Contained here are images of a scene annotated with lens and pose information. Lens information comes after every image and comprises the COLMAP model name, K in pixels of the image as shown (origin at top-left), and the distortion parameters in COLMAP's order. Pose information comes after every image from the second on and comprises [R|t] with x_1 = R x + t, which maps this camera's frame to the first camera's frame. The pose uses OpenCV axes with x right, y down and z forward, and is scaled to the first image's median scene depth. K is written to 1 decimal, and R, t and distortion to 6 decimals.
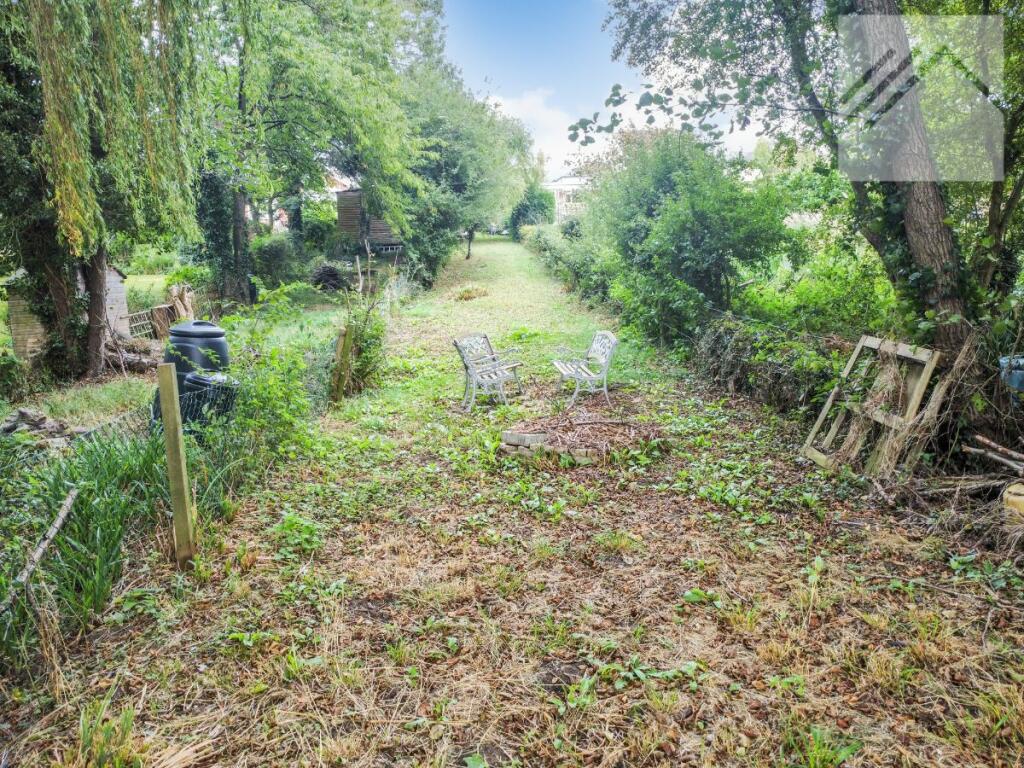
lens RADIAL K [[757.5, 0, 512.0], [0, 757.5, 384.0], [0, 0, 1]] dist [-0.001151, -0.003139]
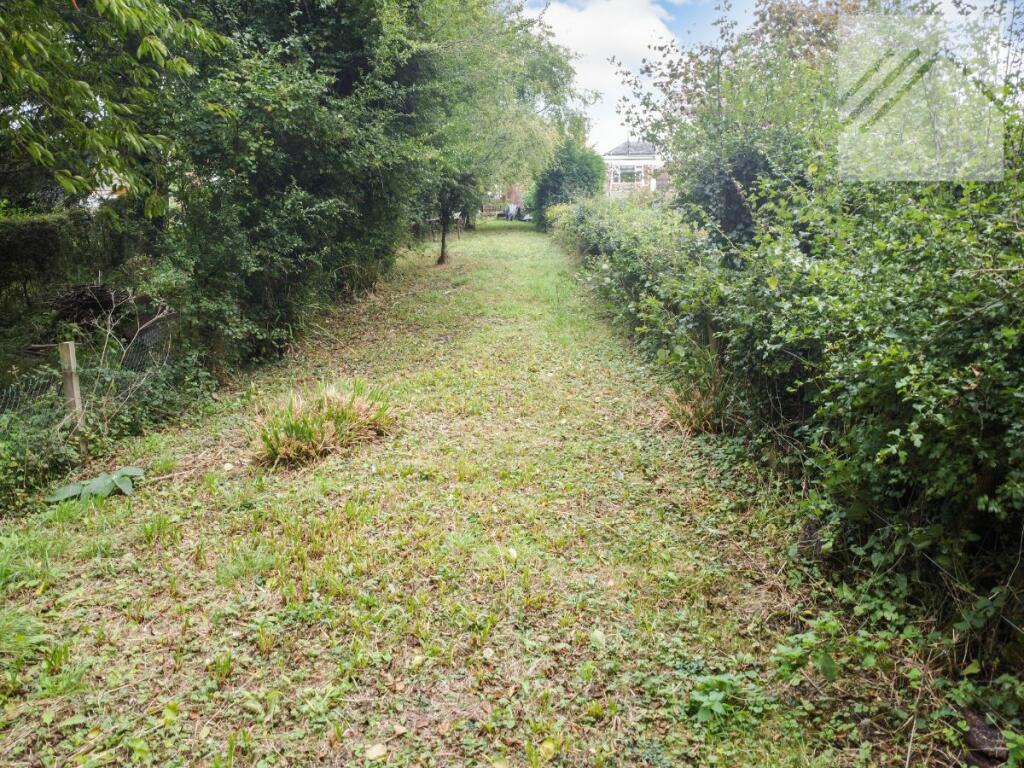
lens RADIAL K [[757.5, 0, 512.0], [0, 757.5, 384.0], [0, 0, 1]] dist [-0.001151, -0.003139]
pose [[0.998910, 0.019243, -0.042527, 0.011088], [-0.018627, 0.999716, 0.014836, -0.074639], [0.042800, -0.014028, 0.998985, 0.394792]]
